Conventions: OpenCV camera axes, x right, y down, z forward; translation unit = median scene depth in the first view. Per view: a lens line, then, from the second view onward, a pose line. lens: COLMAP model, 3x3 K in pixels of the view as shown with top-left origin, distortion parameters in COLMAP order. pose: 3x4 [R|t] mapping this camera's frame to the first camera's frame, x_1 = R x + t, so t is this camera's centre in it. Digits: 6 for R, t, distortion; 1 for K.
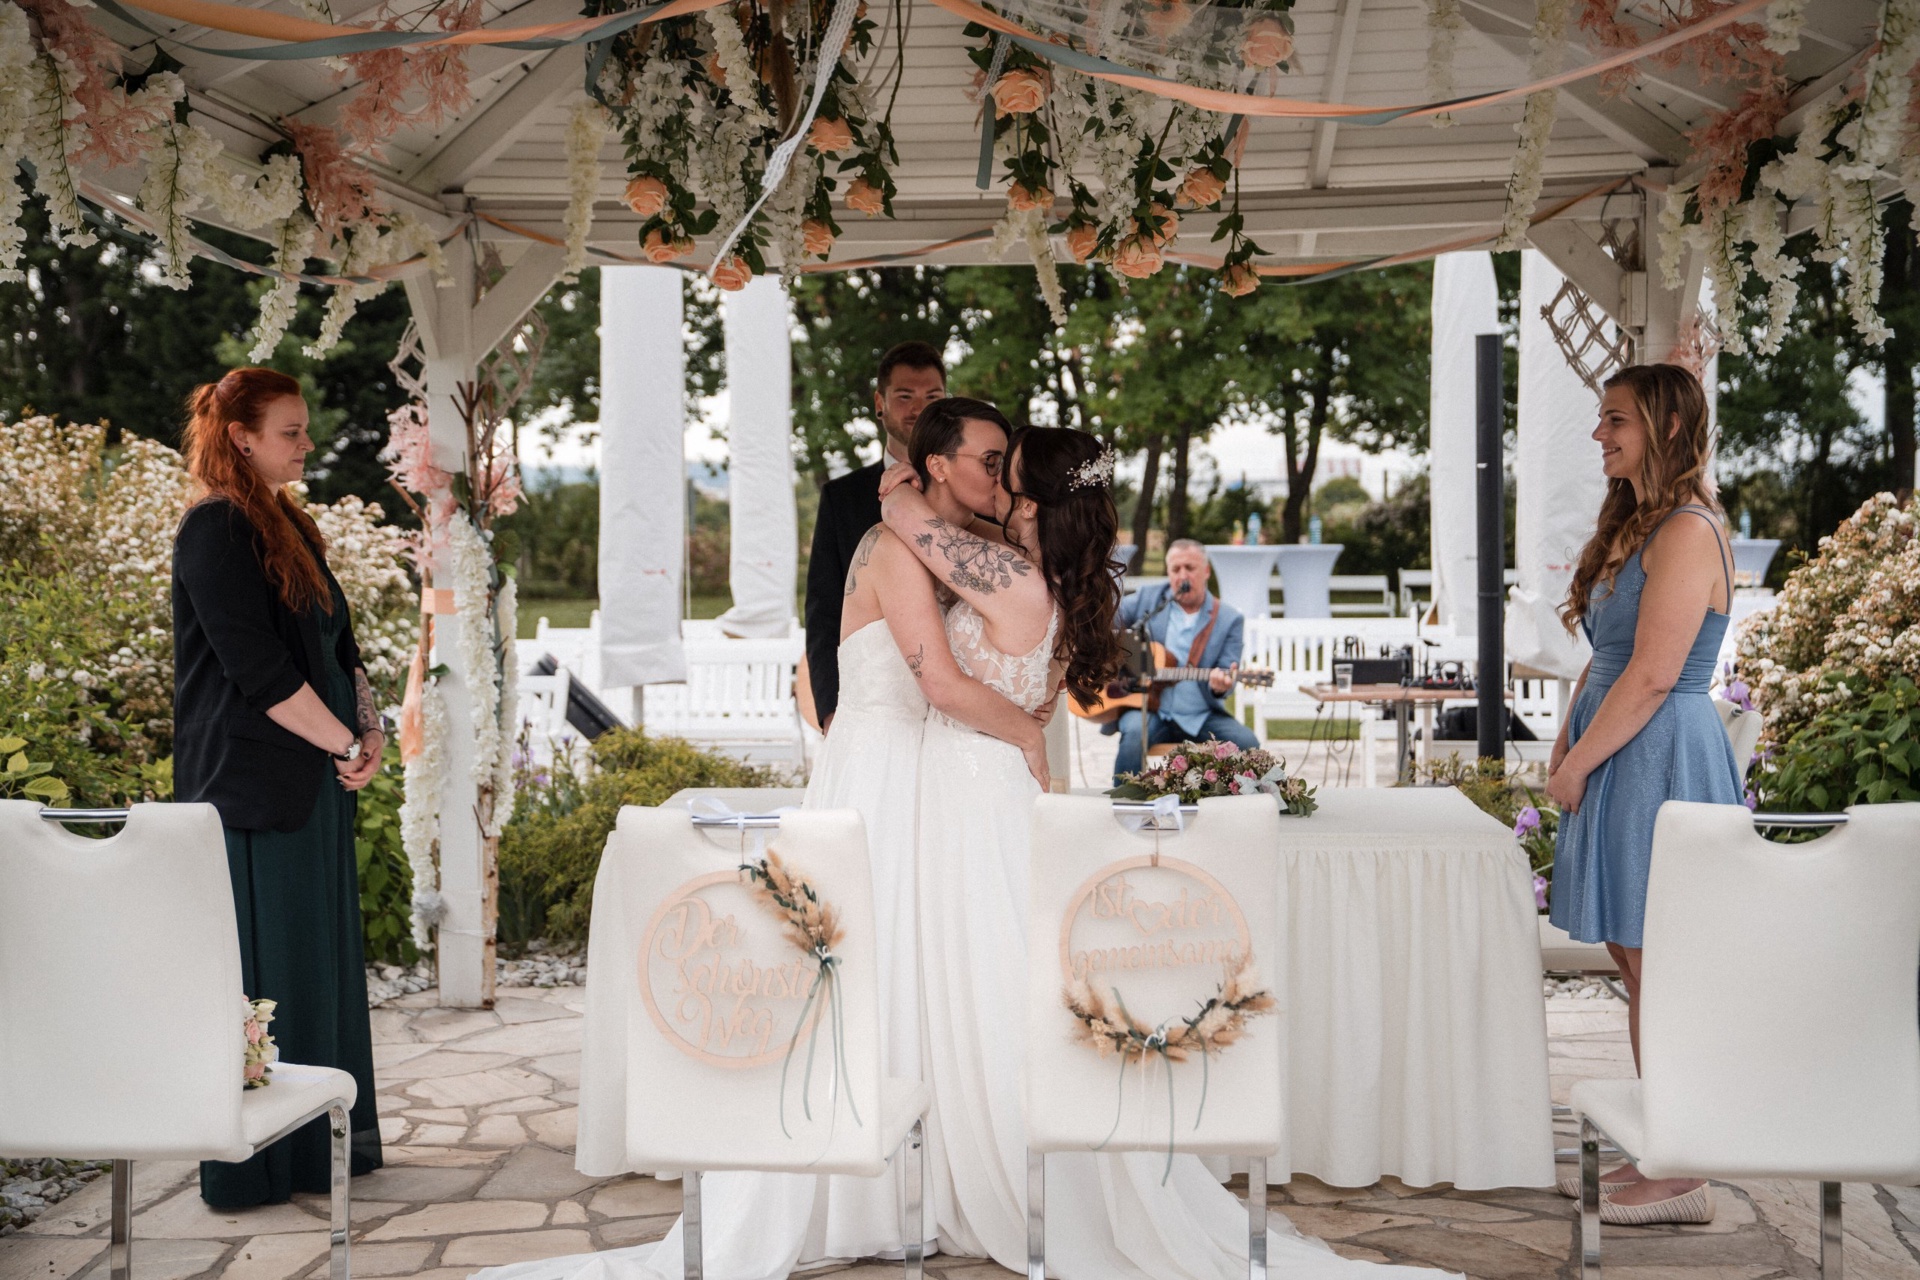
lens RADIAL K [[2154.7, 0, 960.4], [0, 2154.7, 668.9], [0, 0, 1]] dist [0.072533, 0.015116]
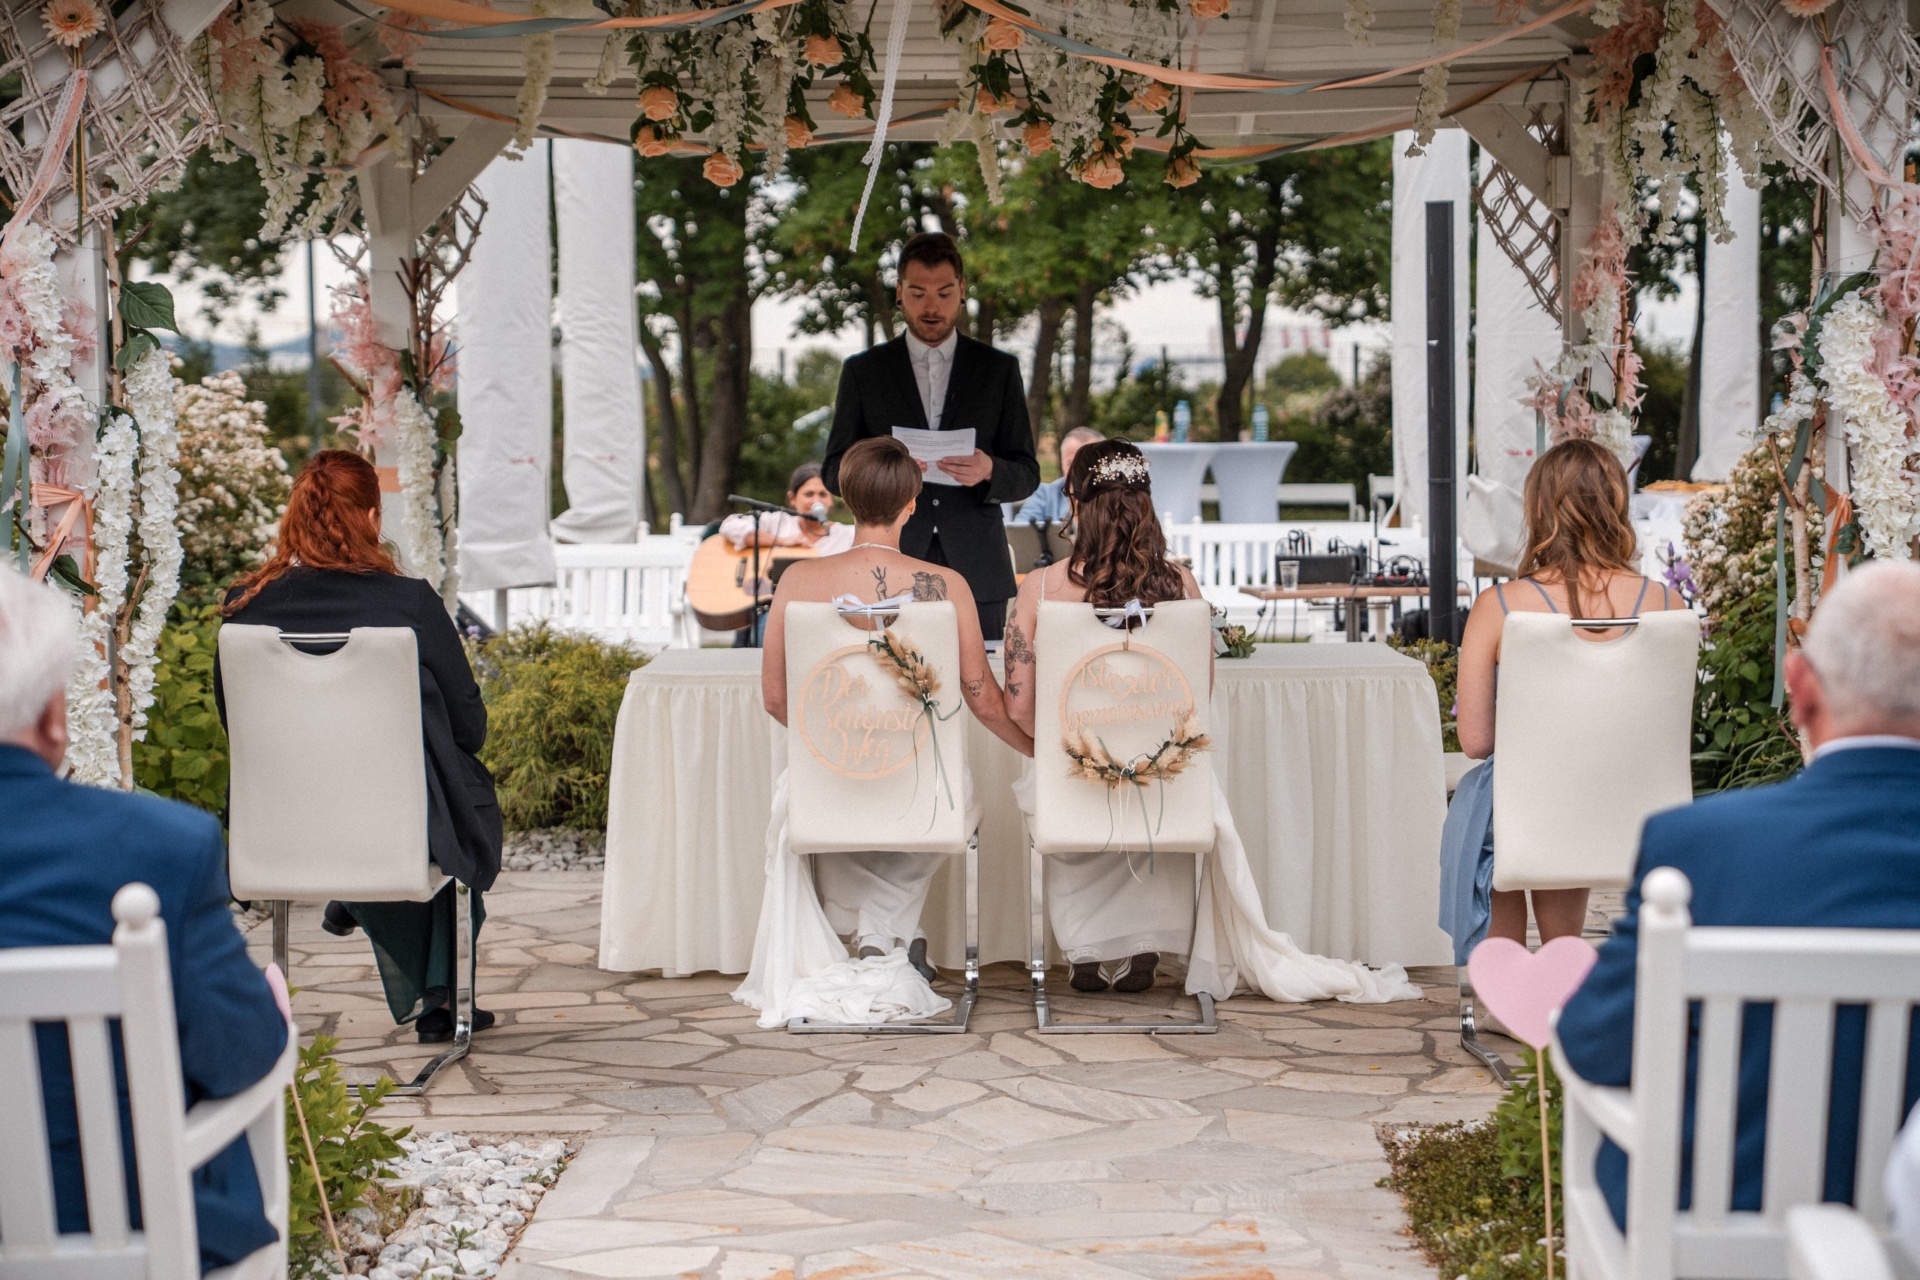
lens RADIAL K [[3337.7, 0, 960.0], [0, 3337.7, 640.0], [0, 0, 1]] dist [0.194053, 0.231603]
pose [[0.997405, -0.005458, 0.071788, -0.078395], [0.005678, 0.999980, -0.002861, 0.043741], [-0.071771, 0.003261, 0.997416, -0.502775]]
